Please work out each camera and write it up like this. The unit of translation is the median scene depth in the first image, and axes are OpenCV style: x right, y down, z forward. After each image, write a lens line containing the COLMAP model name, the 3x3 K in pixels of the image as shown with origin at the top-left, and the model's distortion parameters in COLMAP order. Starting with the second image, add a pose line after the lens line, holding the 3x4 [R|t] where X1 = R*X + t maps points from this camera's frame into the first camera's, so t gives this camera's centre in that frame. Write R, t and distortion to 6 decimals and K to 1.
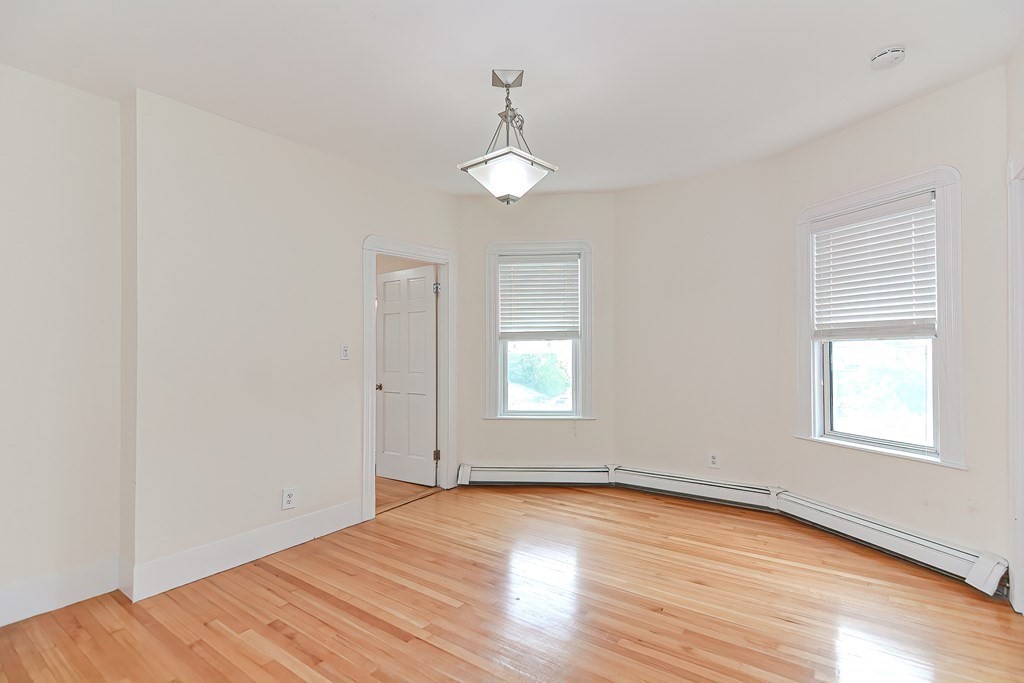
lens RADIAL K [[494.1, 0, 525.3], [0, 494.1, 340.8], [0, 0, 1]] dist [0.003151, -0.000920]
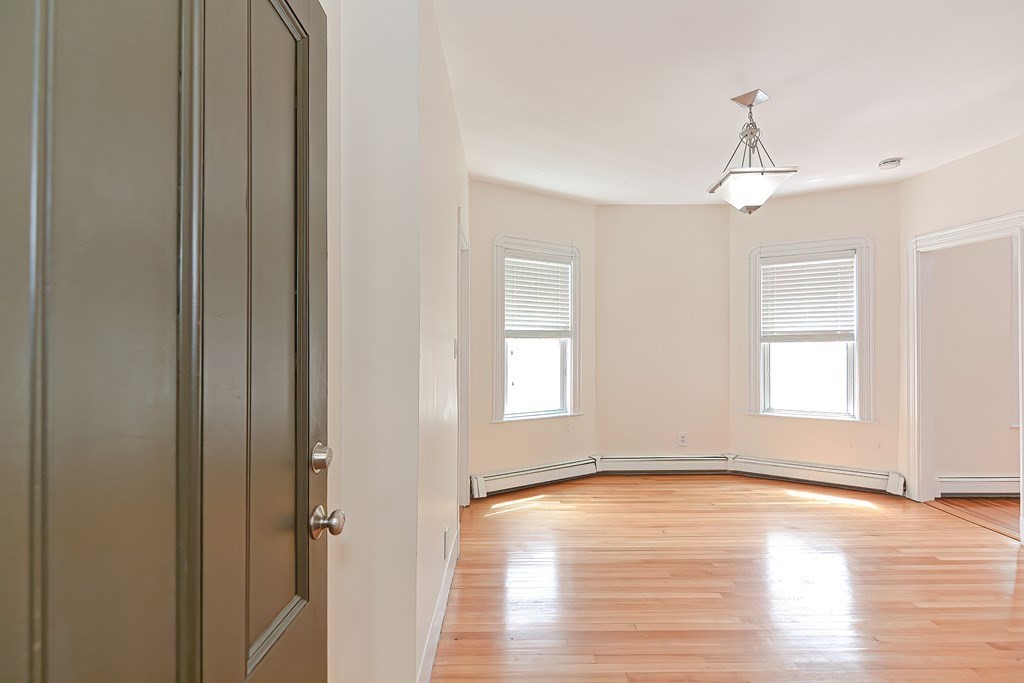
lens RADIAL K [[490.7, 0, 512.0], [0, 490.7, 341.5], [0, 0, 1]] dist [0.002185, 0.000176]
pose [[0.801120, 0.015277, 0.598309, -0.673962], [-0.014913, 0.999873, -0.005564, 0.011271], [-0.598318, -0.004465, 0.801246, 0.273099]]
